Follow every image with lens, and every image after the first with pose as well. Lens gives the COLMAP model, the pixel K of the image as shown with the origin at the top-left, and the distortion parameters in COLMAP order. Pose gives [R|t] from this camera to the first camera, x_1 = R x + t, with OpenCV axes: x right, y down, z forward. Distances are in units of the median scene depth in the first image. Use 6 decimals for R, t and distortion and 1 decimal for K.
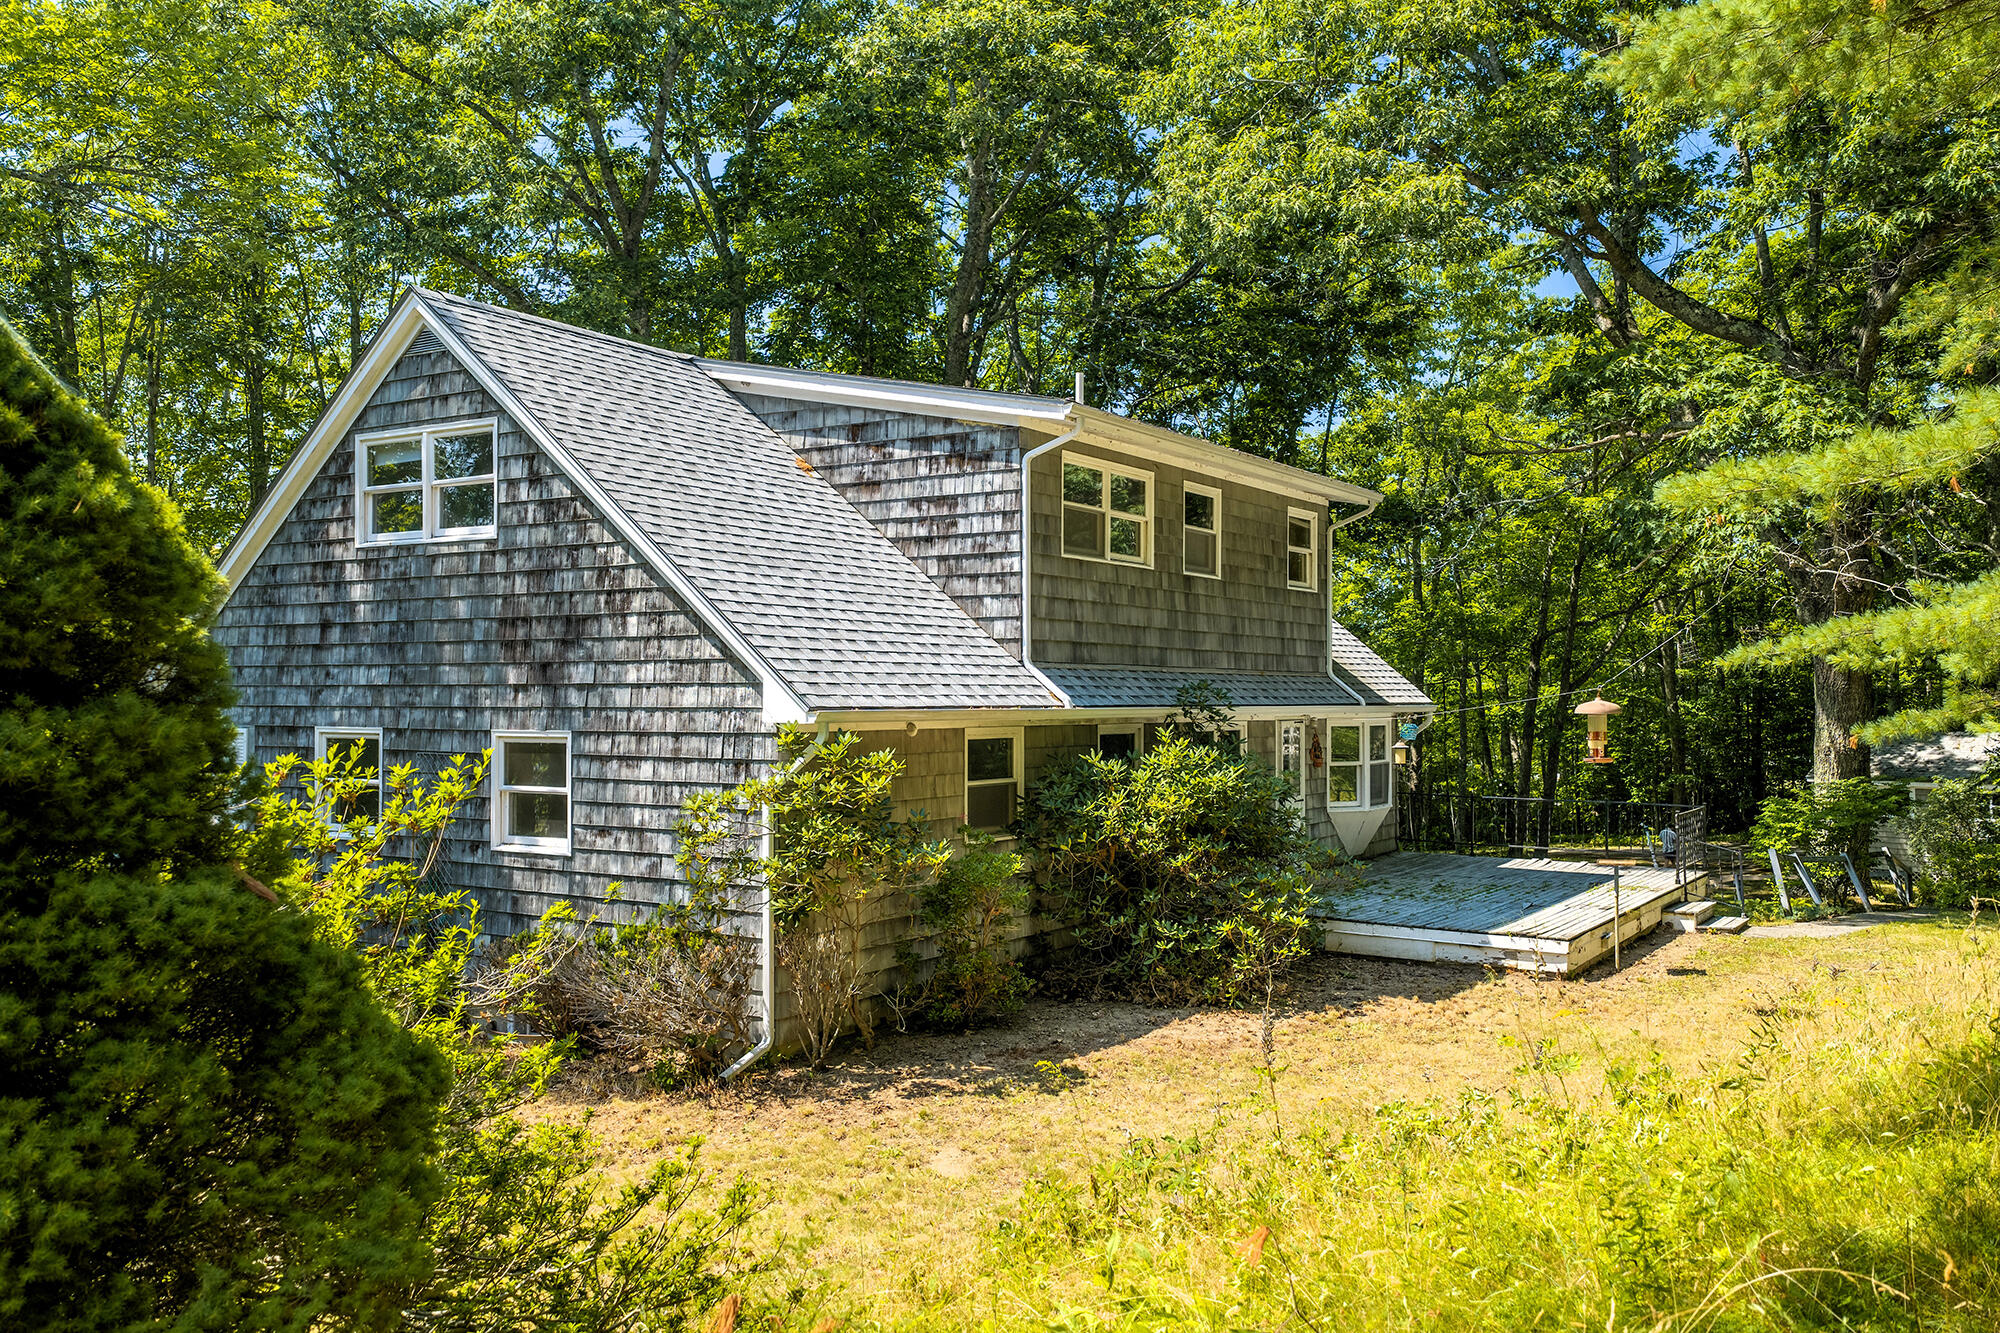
lens RADIAL K [[1683.3, 0, 1000.4], [0, 1683.3, 680.1], [0, 0, 1]] dist [0.043732, -0.013178]
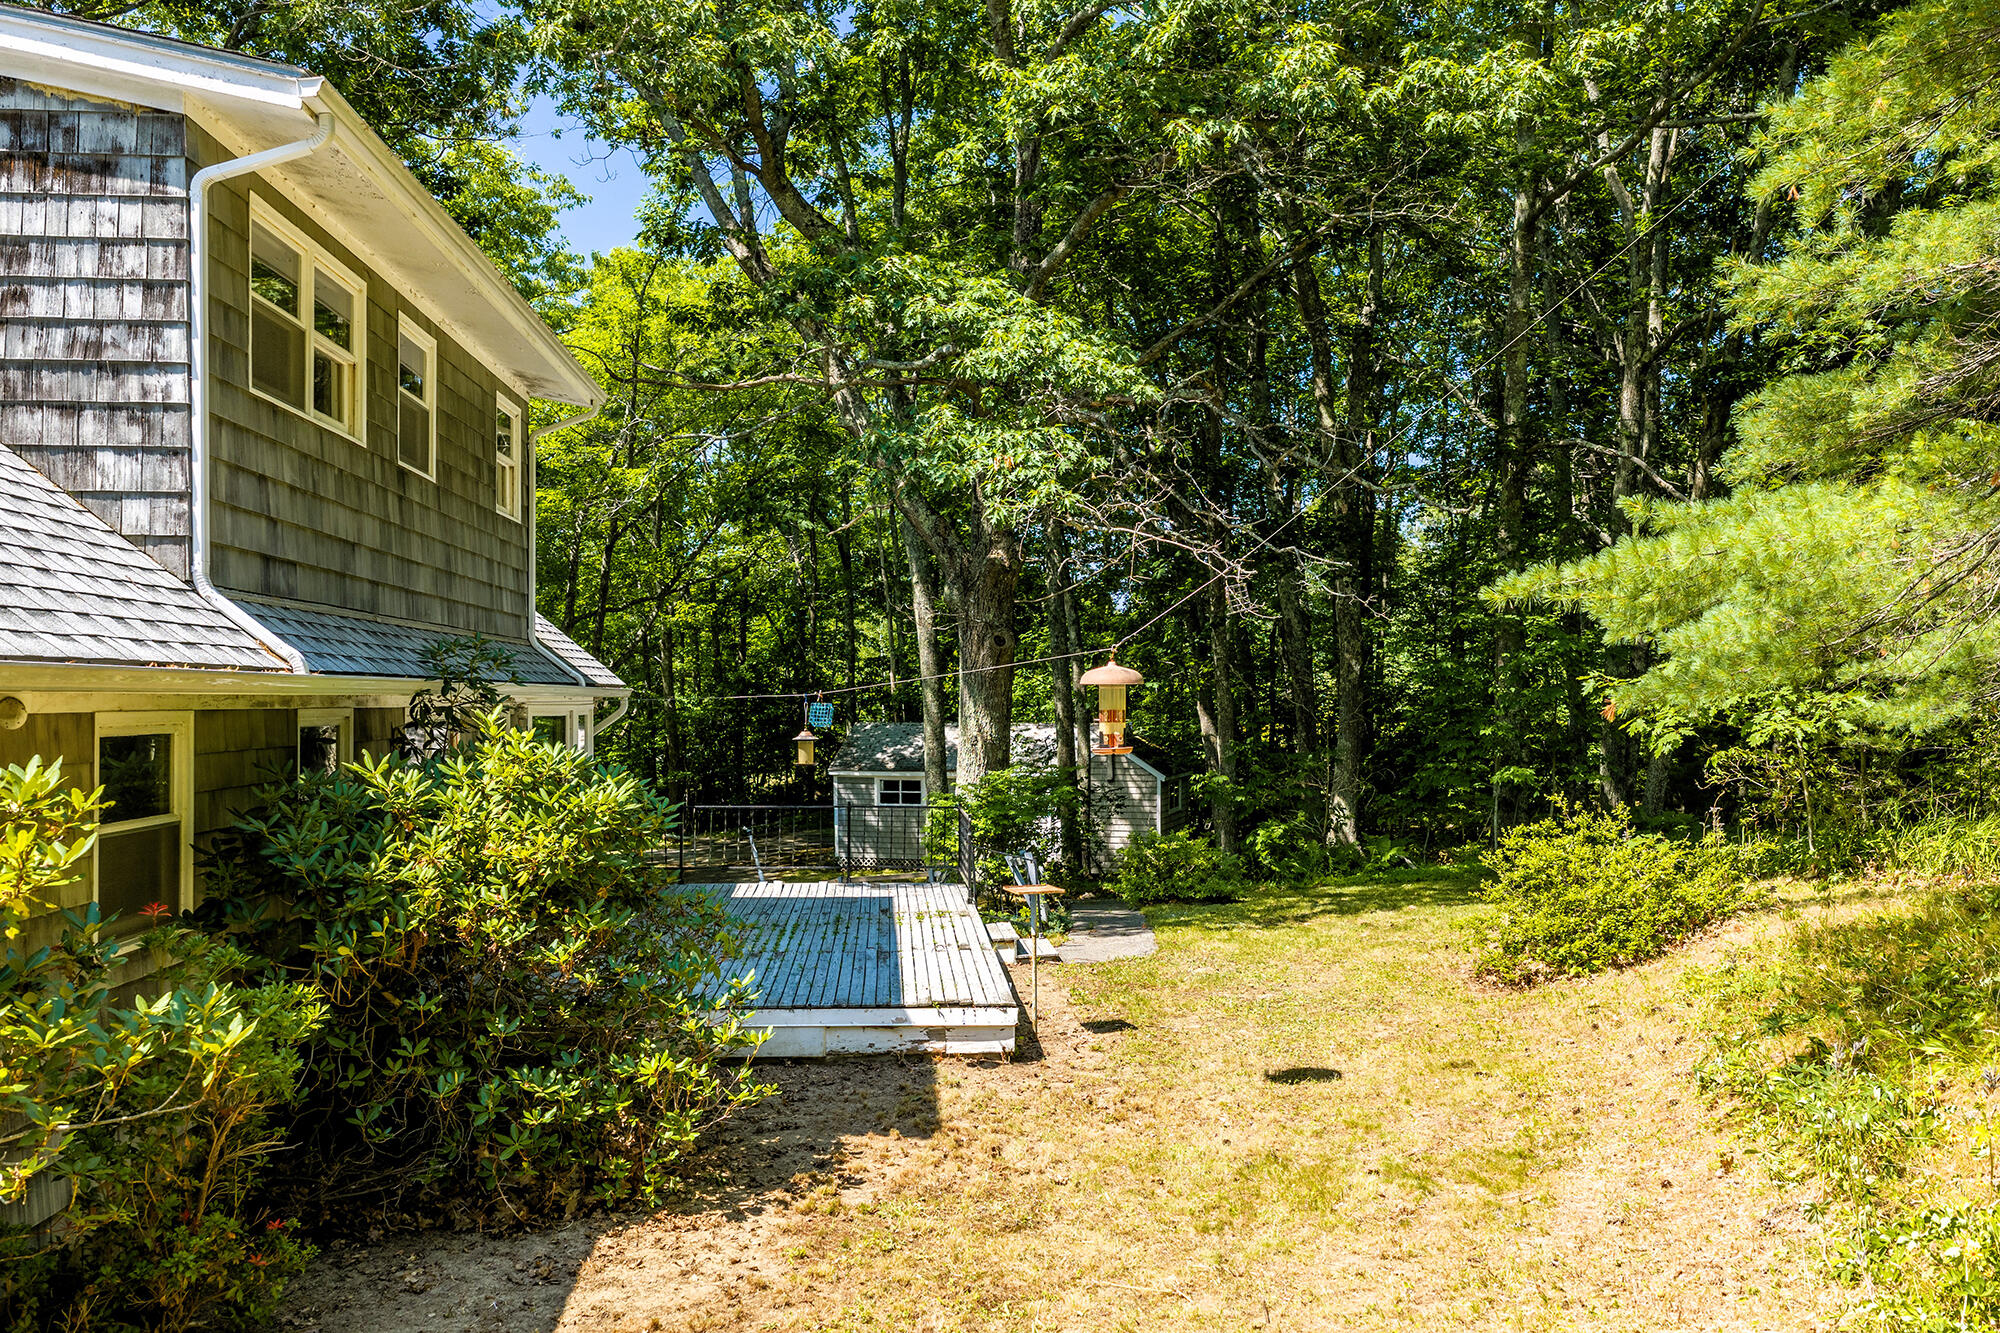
lens RADIAL K [[1683.3, 0, 1000.4], [0, 1683.3, 680.1], [0, 0, 1]] dist [0.043732, -0.013178]
pose [[0.801168, 0.003945, 0.598426, -0.096624], [-0.003233, 0.999992, -0.002263, 0.018534], [-0.598431, -0.000122, 0.801175, 0.441894]]
